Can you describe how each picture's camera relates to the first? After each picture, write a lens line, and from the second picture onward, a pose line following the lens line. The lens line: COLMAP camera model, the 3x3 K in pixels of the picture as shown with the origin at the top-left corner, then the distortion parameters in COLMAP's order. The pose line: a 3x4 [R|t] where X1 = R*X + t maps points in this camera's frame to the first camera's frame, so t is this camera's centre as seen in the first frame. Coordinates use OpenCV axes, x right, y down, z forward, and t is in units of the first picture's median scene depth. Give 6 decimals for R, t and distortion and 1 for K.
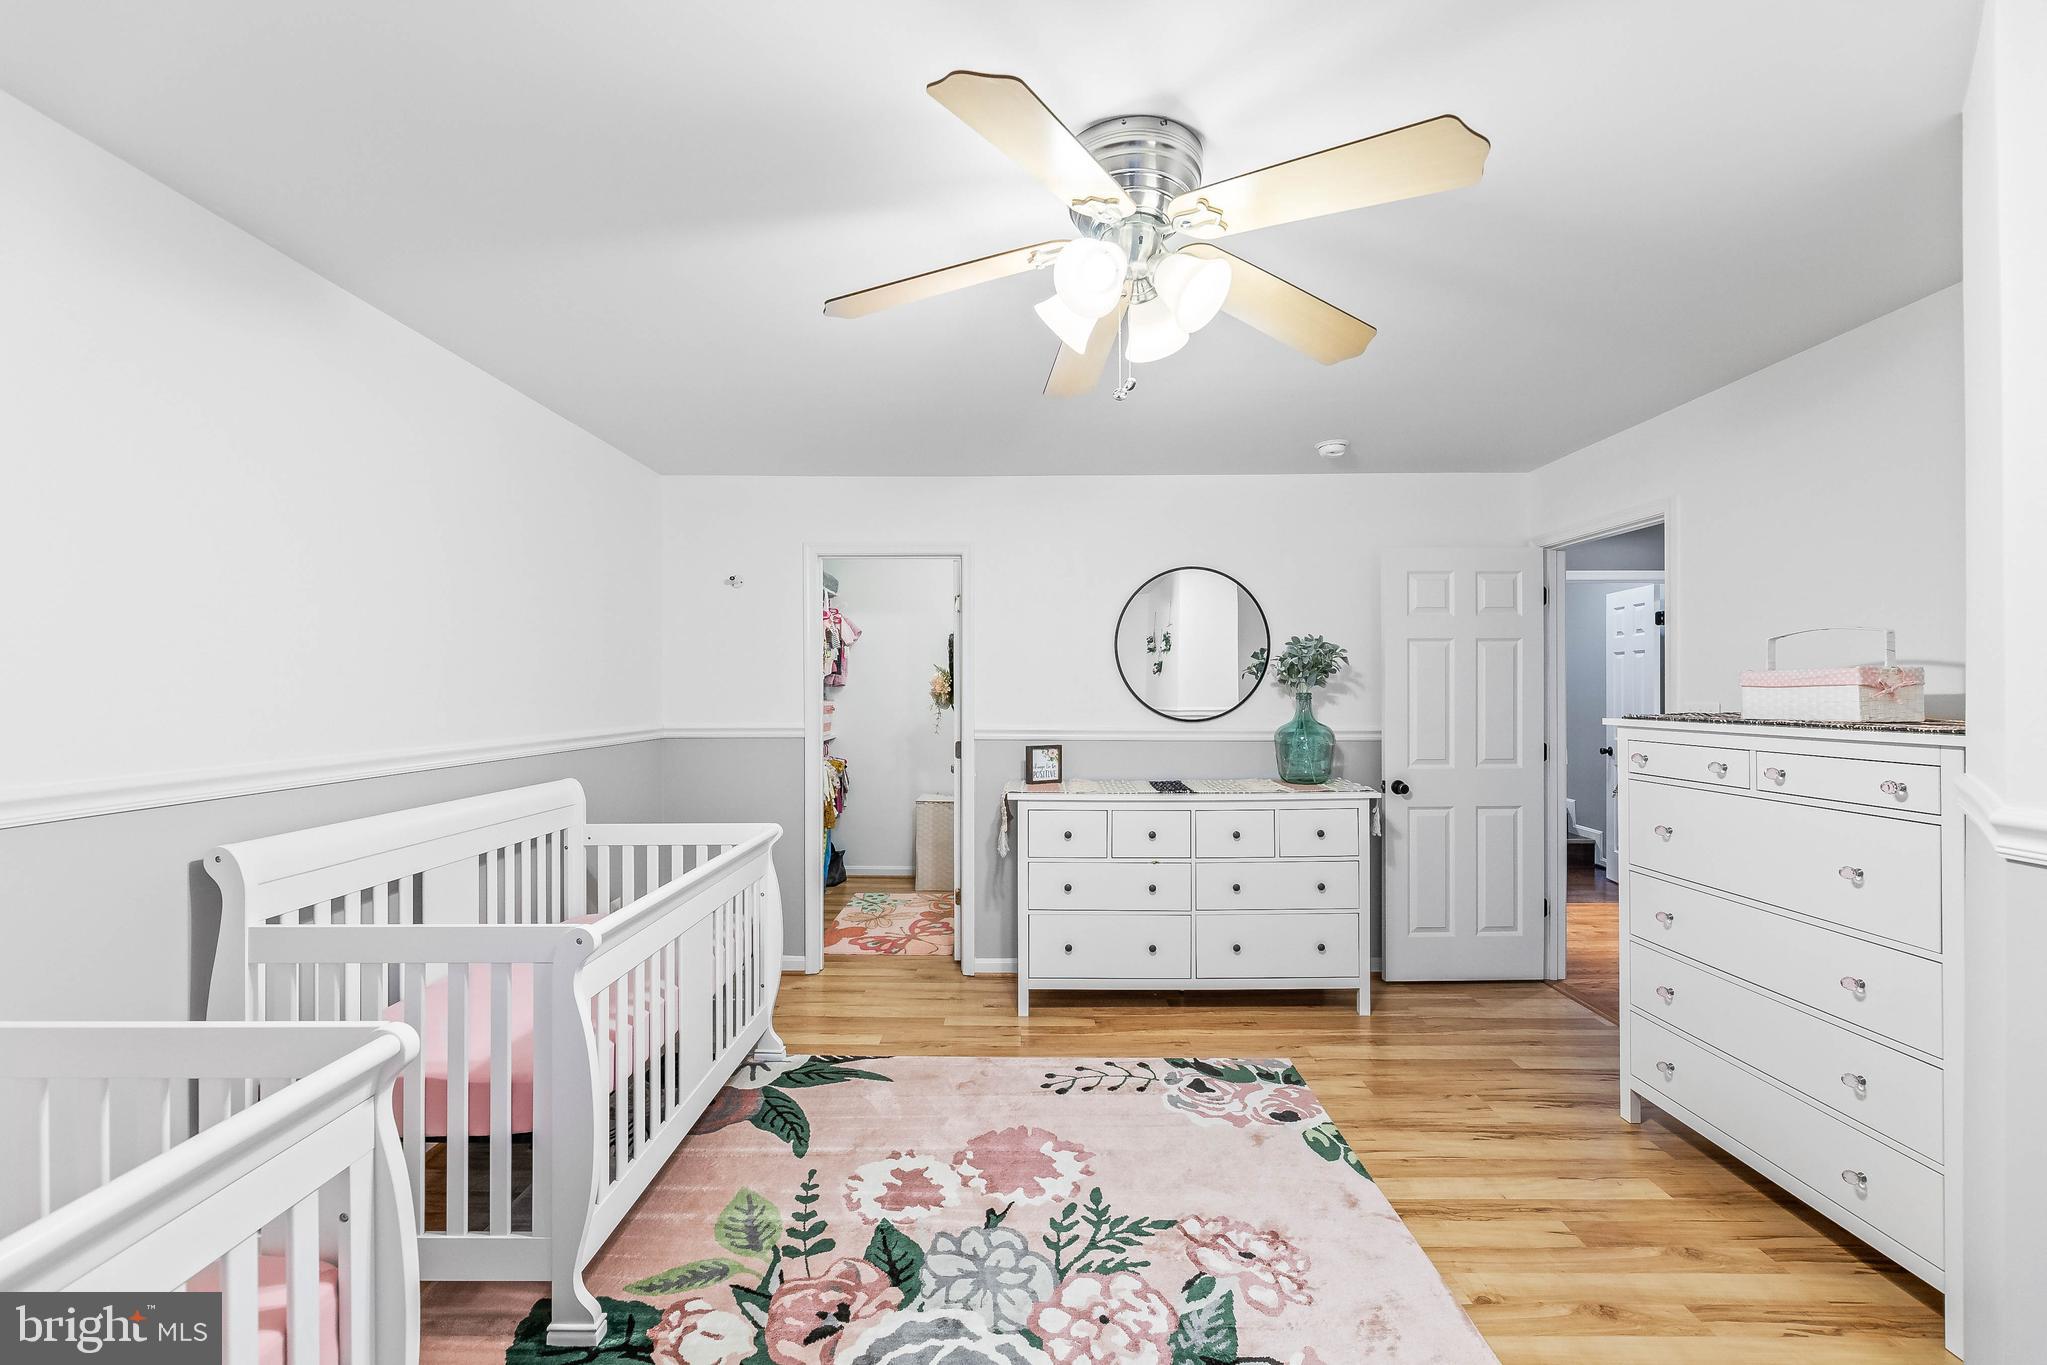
lens RADIAL K [[818.8, 0, 1023.5], [0, 818.8, 682.5], [0, 0, 1]] dist [0.000817, -0.000467]
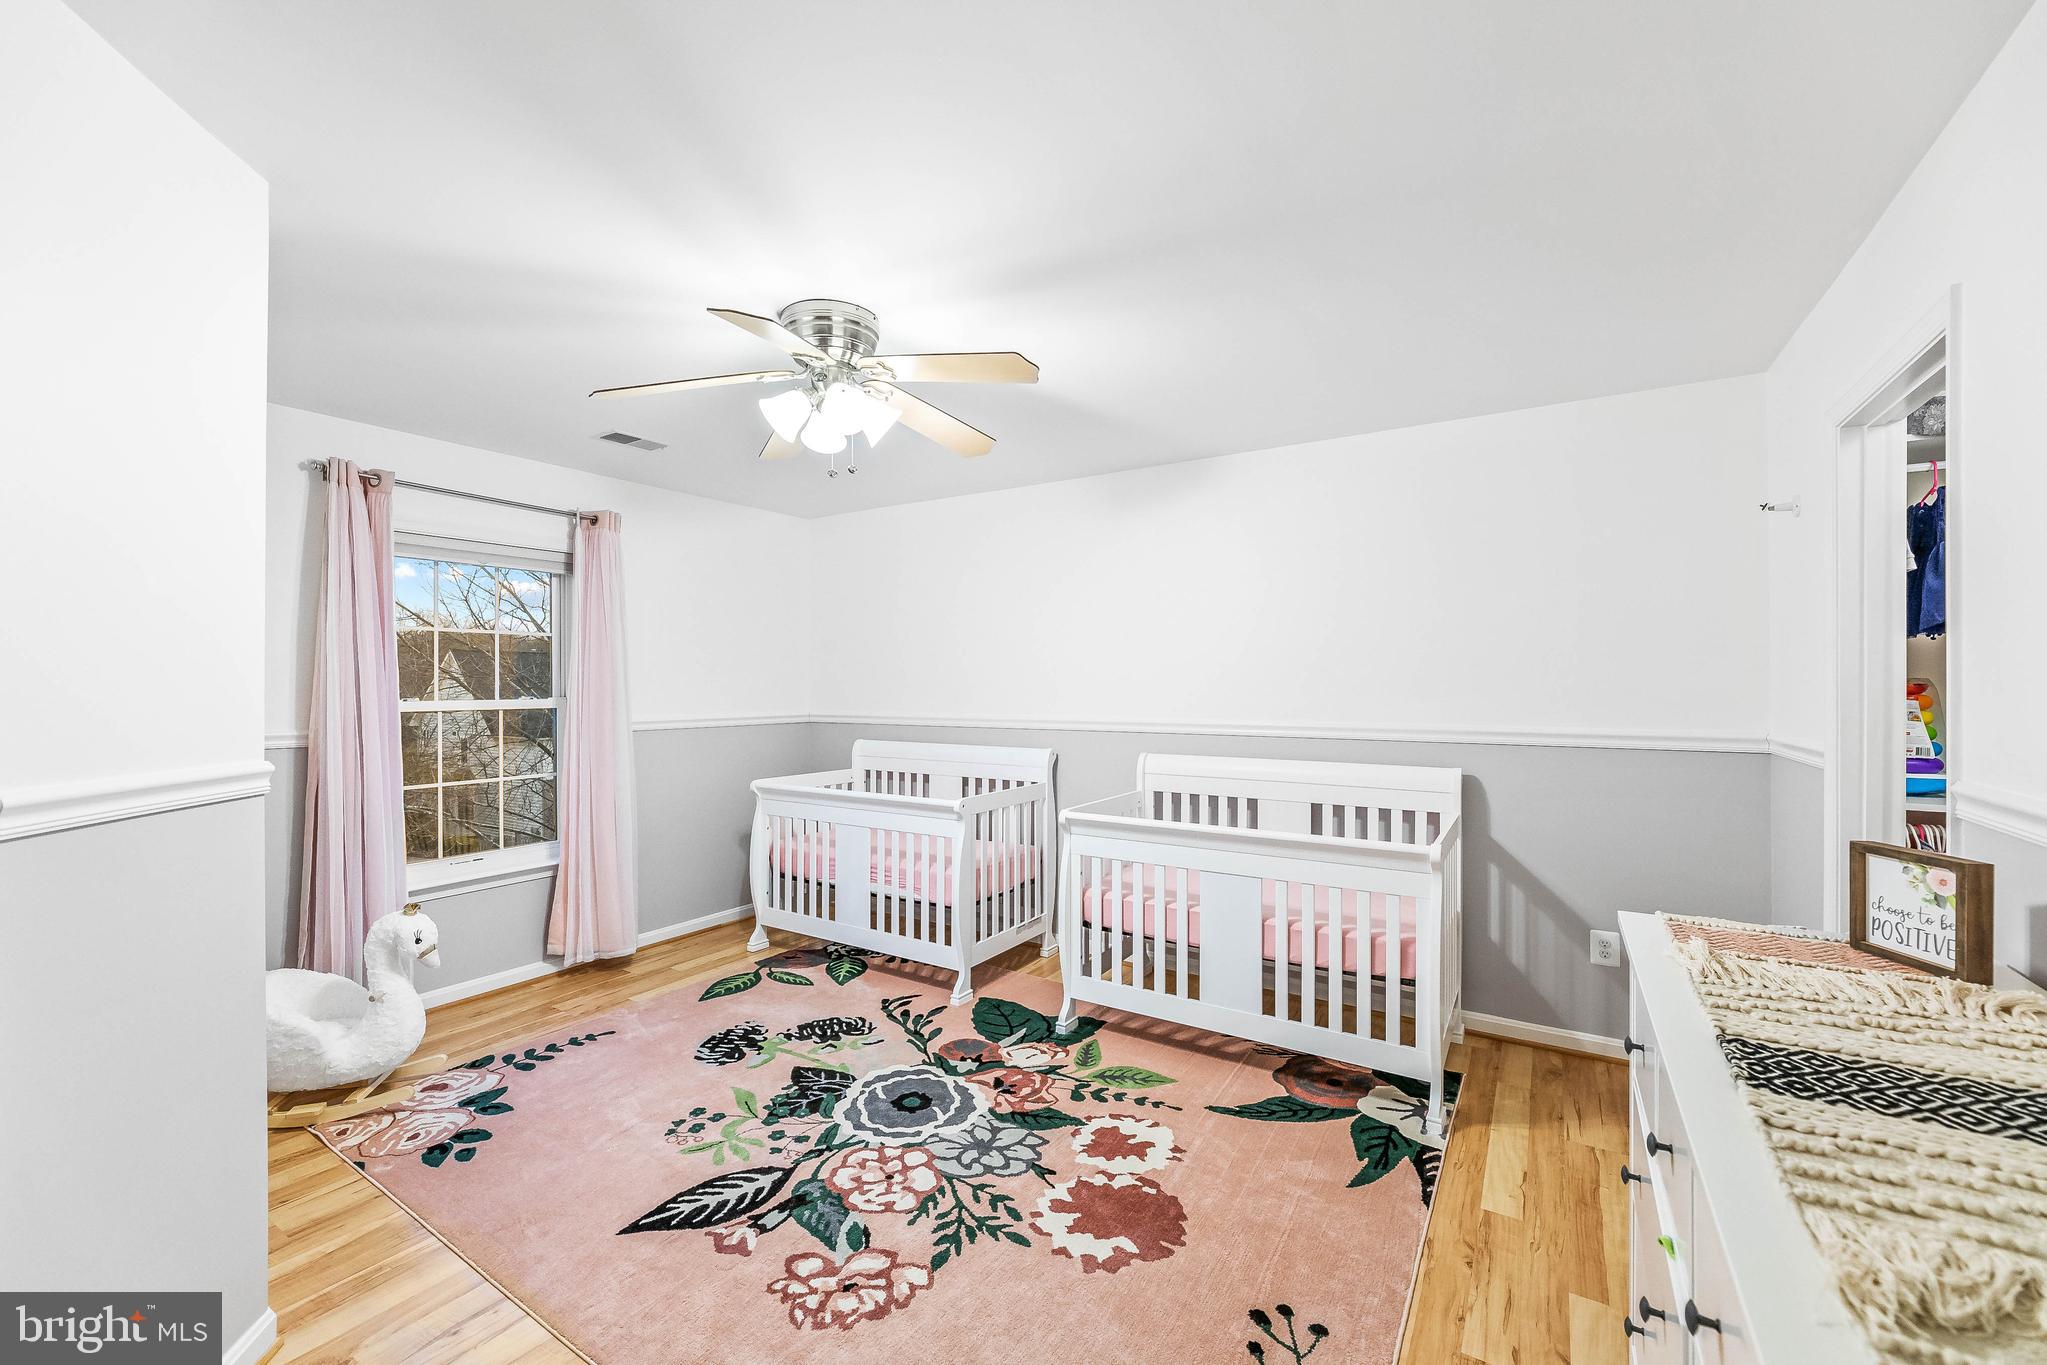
lens RADIAL K [[818.8, 0, 1023.5], [0, 818.8, 682.5], [0, 0, 1]] dist [0.000817, -0.000467]
pose [[-0.531970, -0.001841, -0.846761, 0.948984], [0.008620, 0.999934, -0.007589, 0.013101], [0.846719, -0.011336, -0.531919, 1.650807]]
